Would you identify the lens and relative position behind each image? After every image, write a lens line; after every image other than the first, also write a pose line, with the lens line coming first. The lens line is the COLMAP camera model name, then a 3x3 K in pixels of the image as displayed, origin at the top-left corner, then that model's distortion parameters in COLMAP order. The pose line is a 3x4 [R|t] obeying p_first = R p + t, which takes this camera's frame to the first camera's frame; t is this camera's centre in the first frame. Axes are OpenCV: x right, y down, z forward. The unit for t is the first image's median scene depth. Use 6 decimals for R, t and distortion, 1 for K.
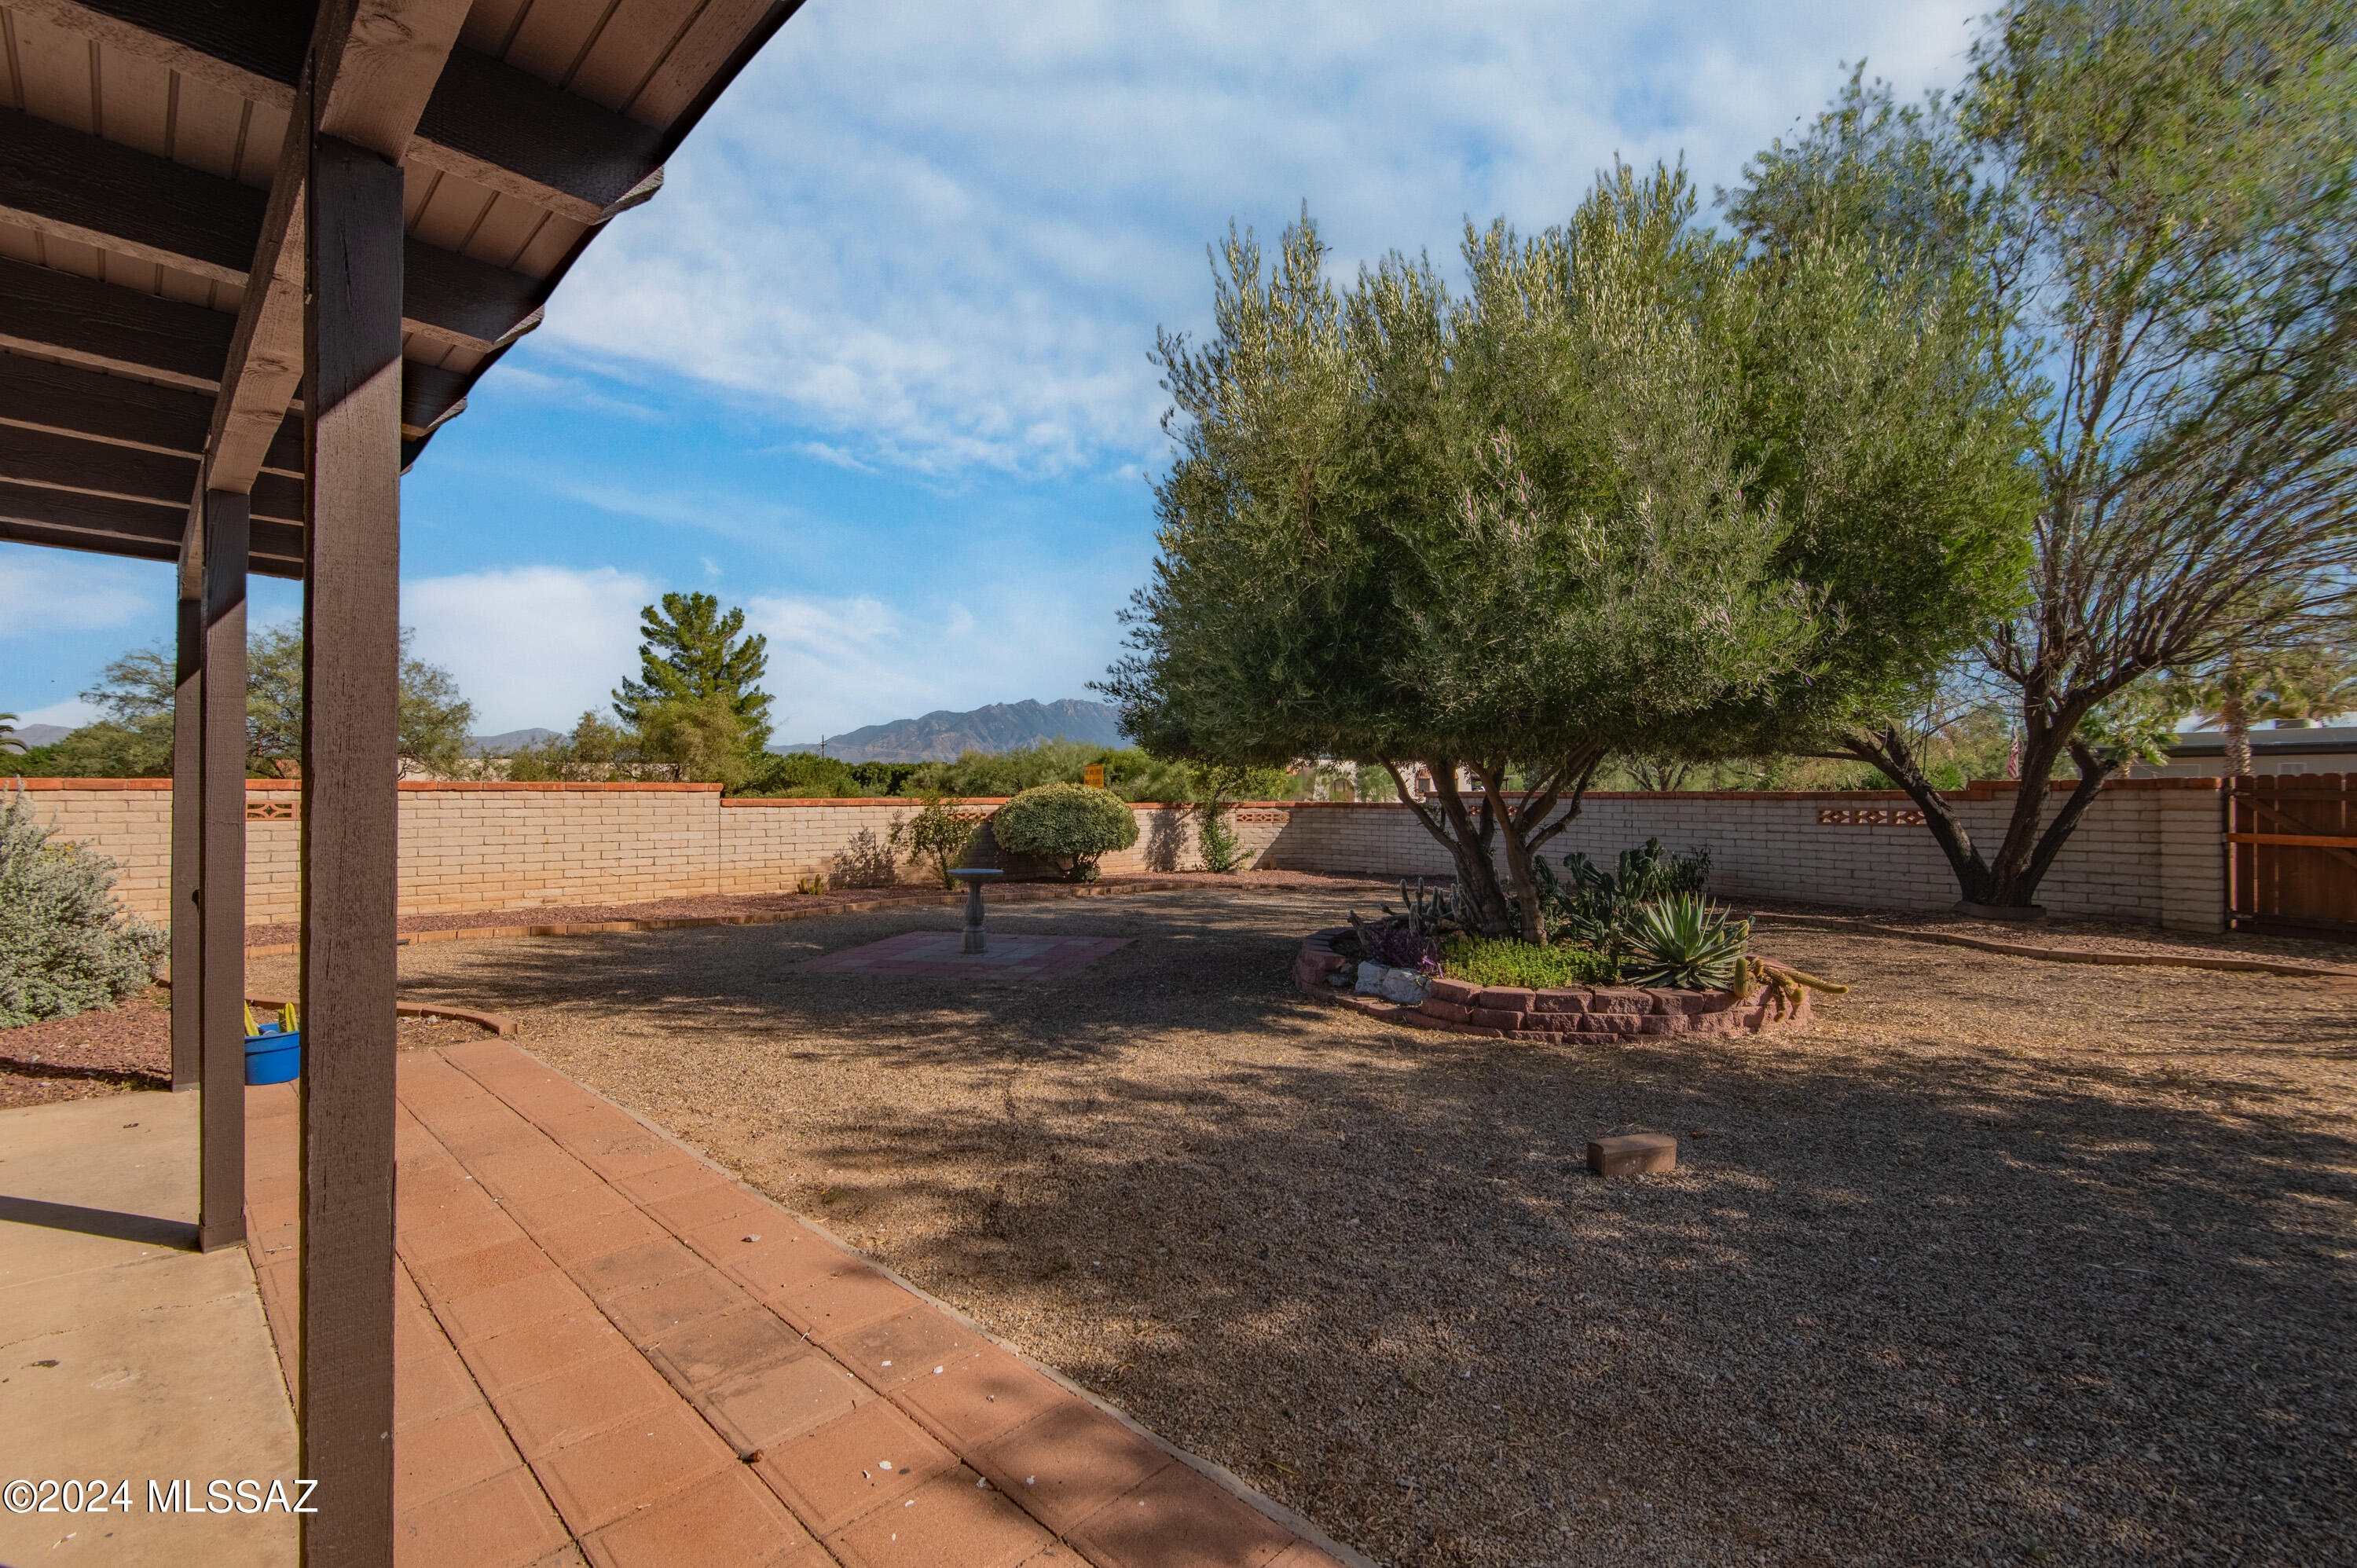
lens RADIAL K [[1044.9, 0, 1180.7], [0, 1044.9, 780.2], [0, 0, 1]] dist [0.018196, -0.003499]
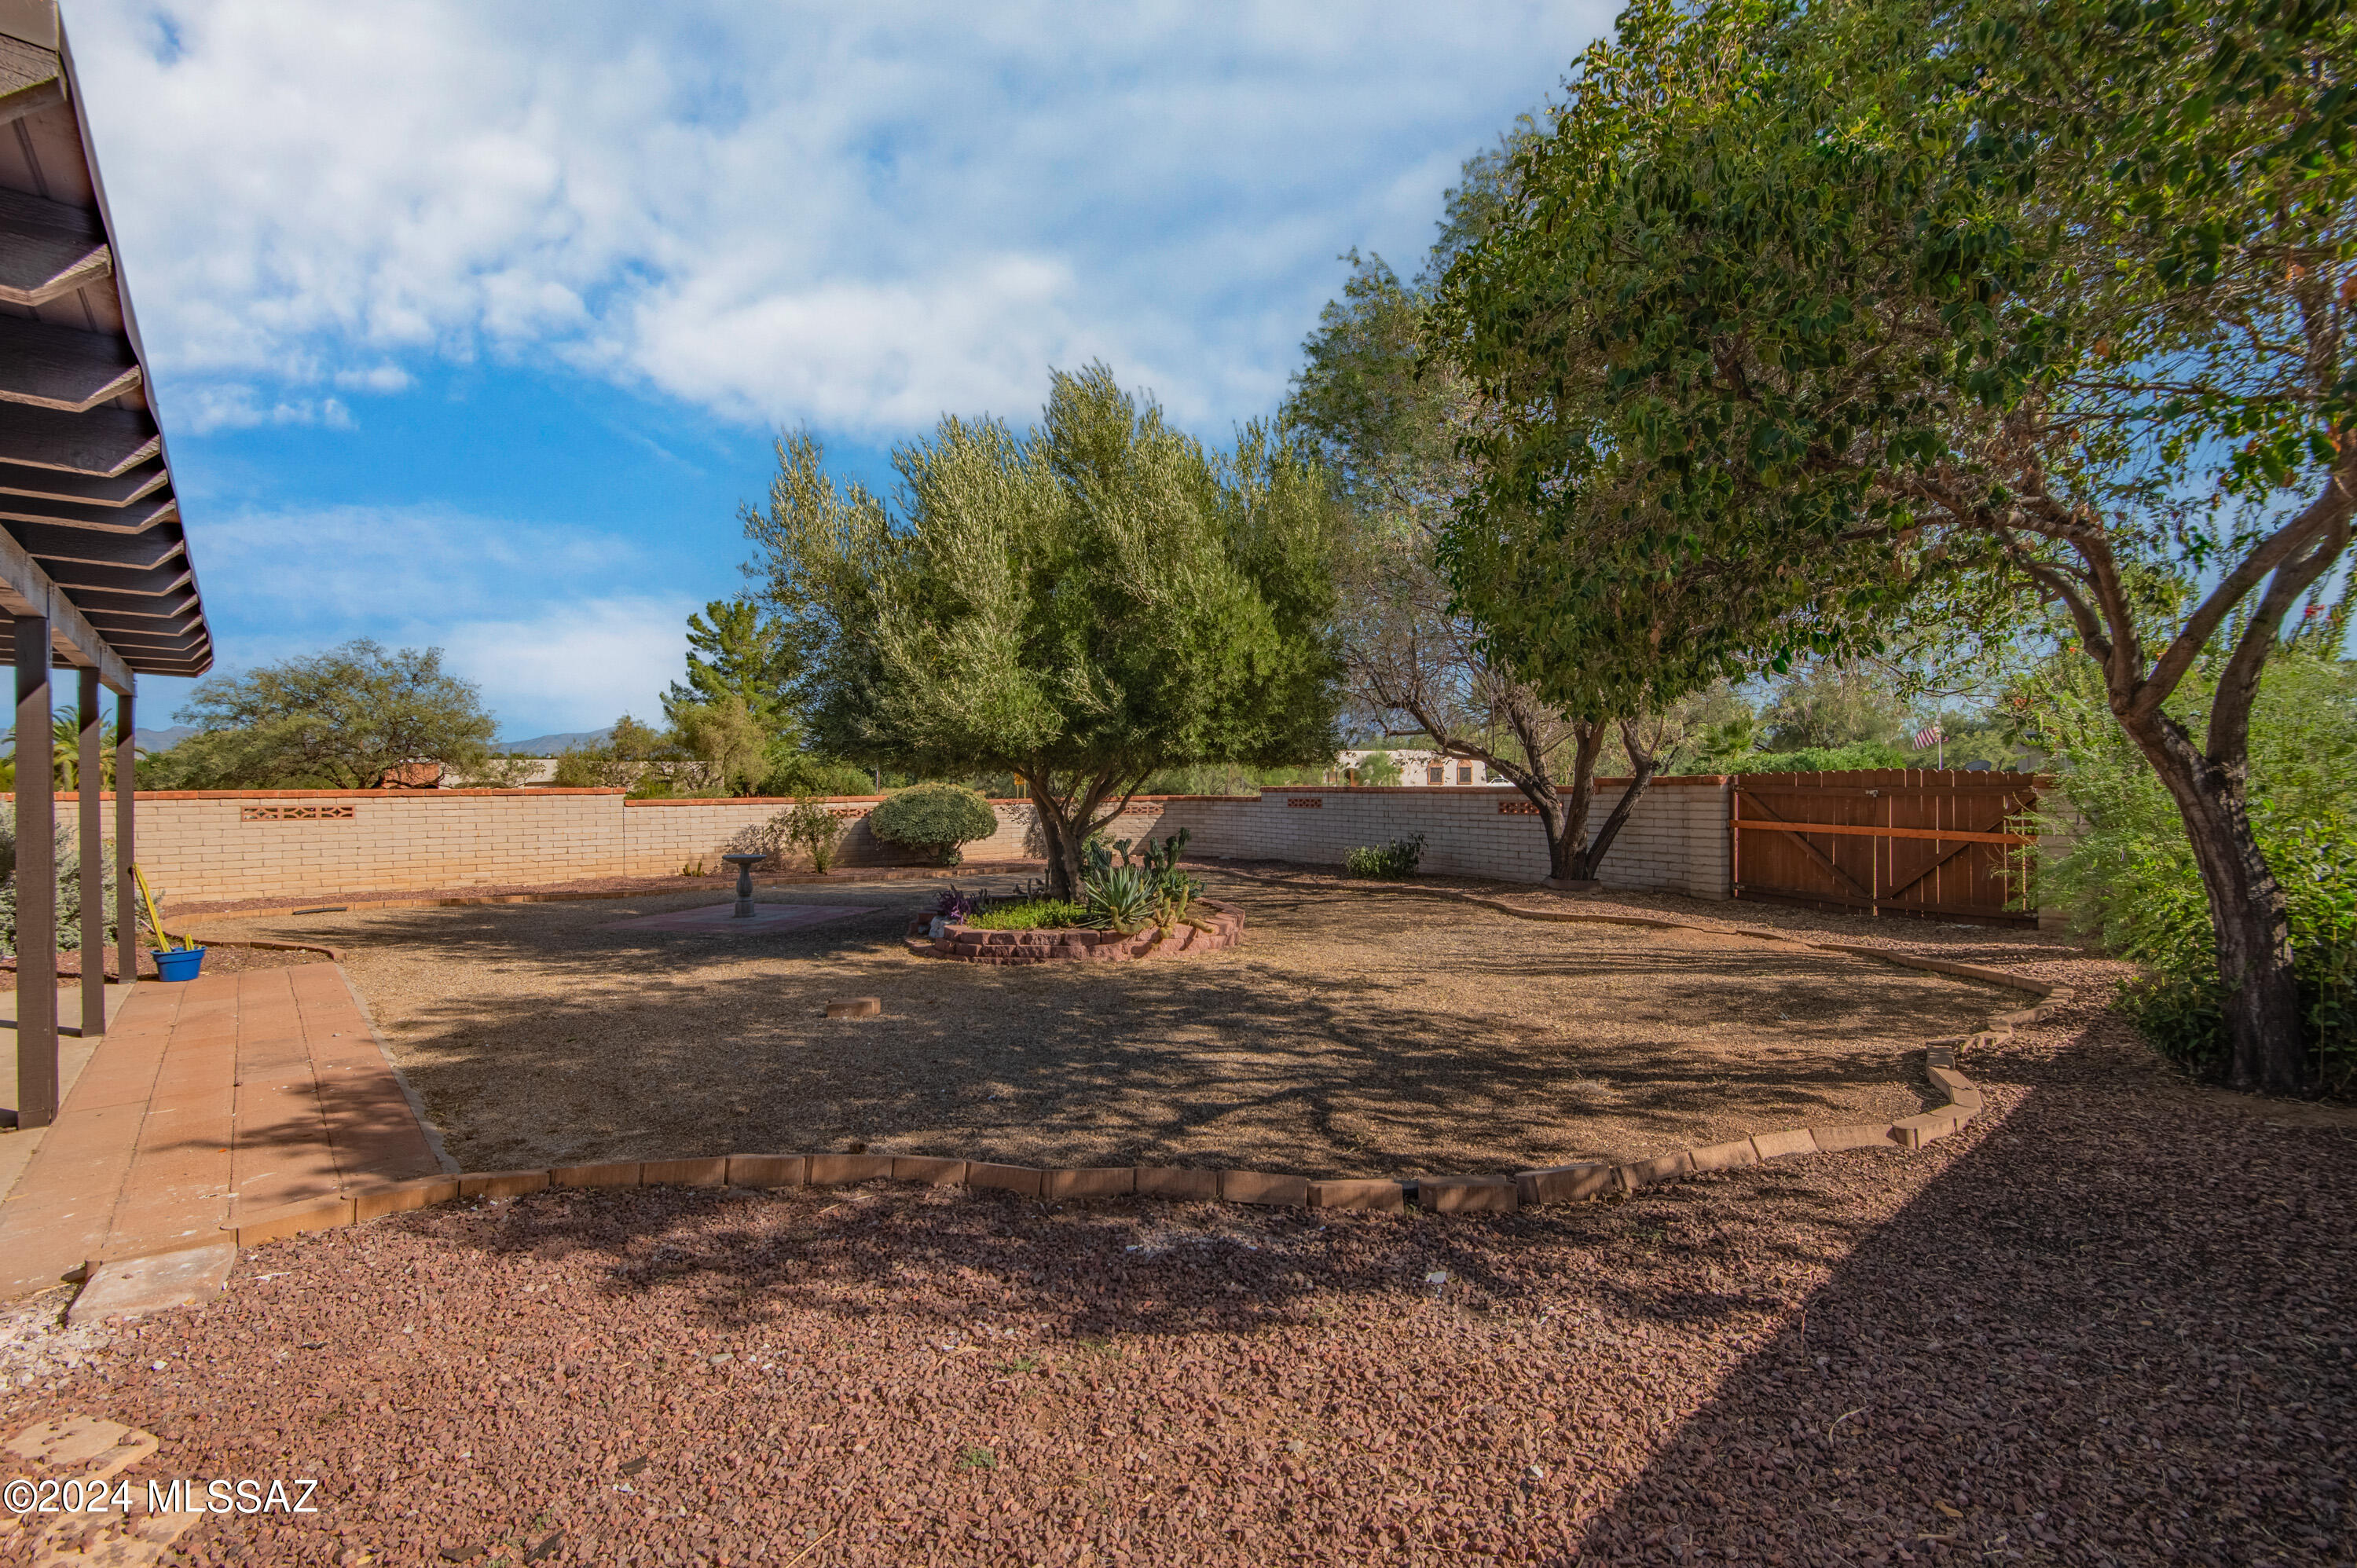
lens RADIAL K [[1044.9, 0, 1181.1], [0, 1044.9, 781.2], [0, 0, 1]] dist [0.018196, -0.003499]
pose [[0.997706, -0.009475, -0.067028, 0.447501], [0.010288, 0.999878, 0.011790, -0.018189], [0.066908, -0.012453, 0.997681, -0.298886]]
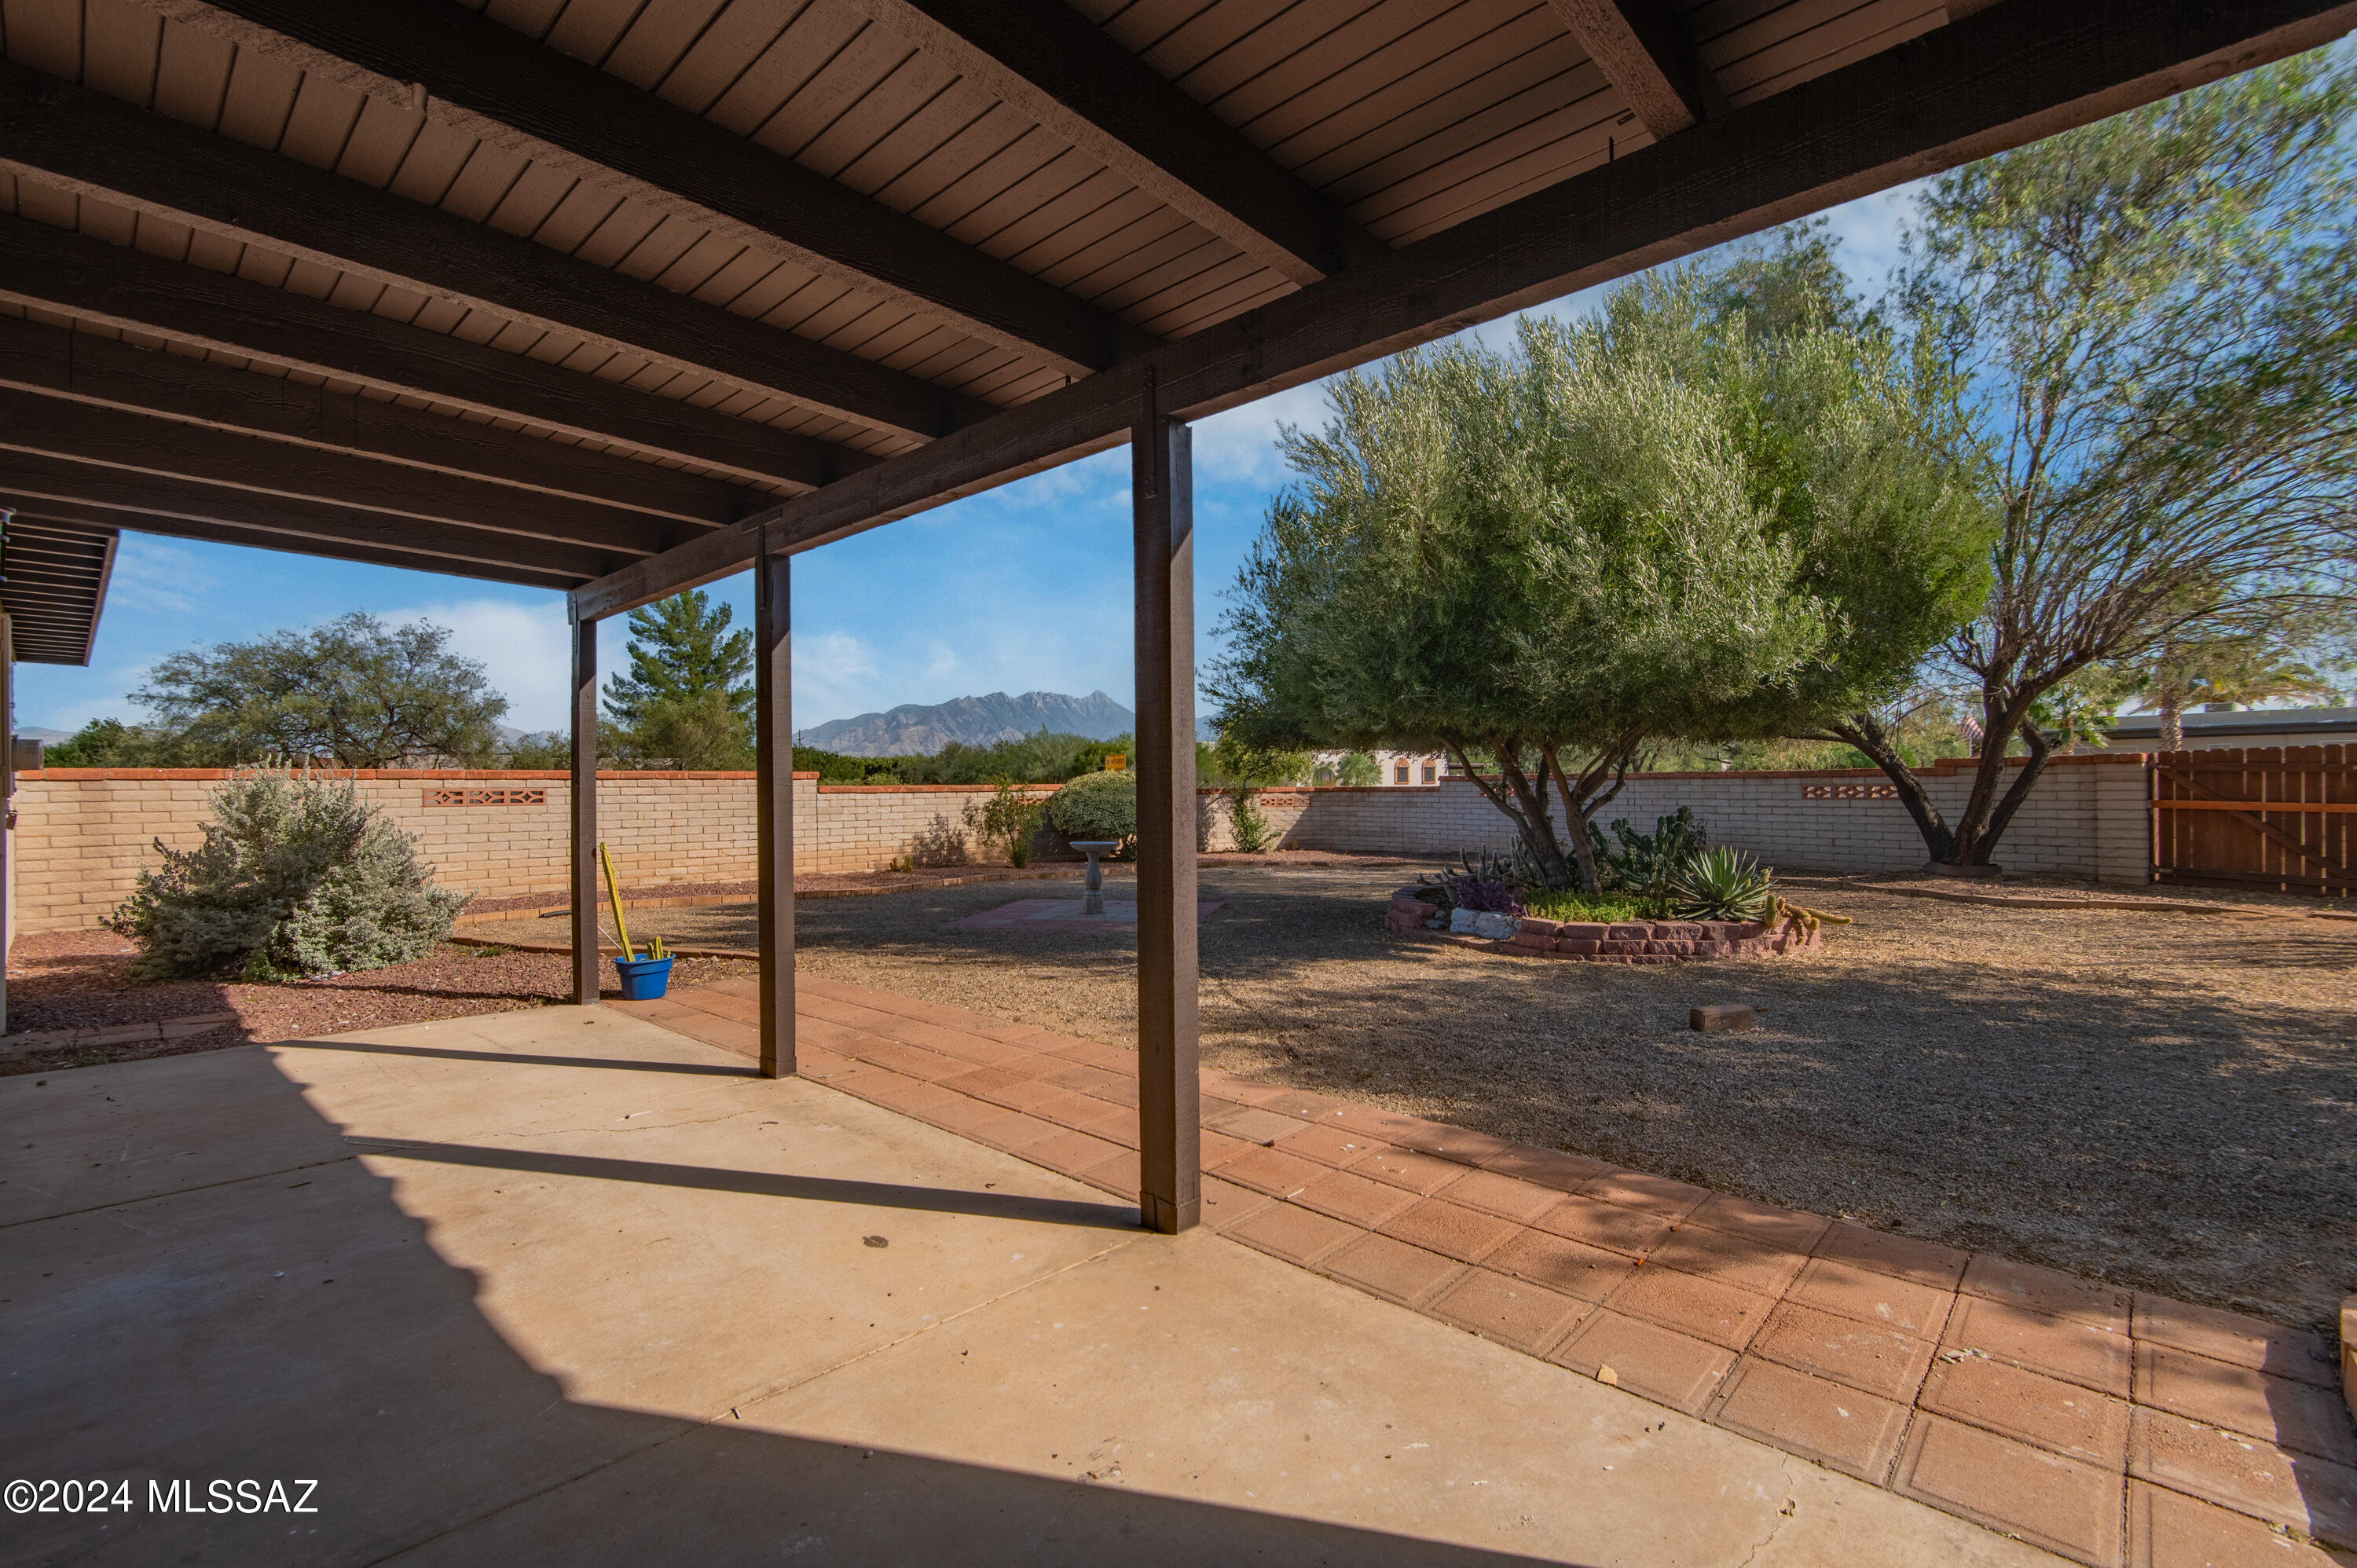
lens RADIAL K [[1044.9, 0, 1172.3], [0, 1044.9, 775.4], [0, 0, 1]] dist [0.018196, -0.003499]
pose [[0.999660, -0.008798, 0.024551, -0.136162], [0.008712, 0.999956, 0.003589, 0.008294], [-0.024581, -0.003373, 0.999692, -0.156358]]
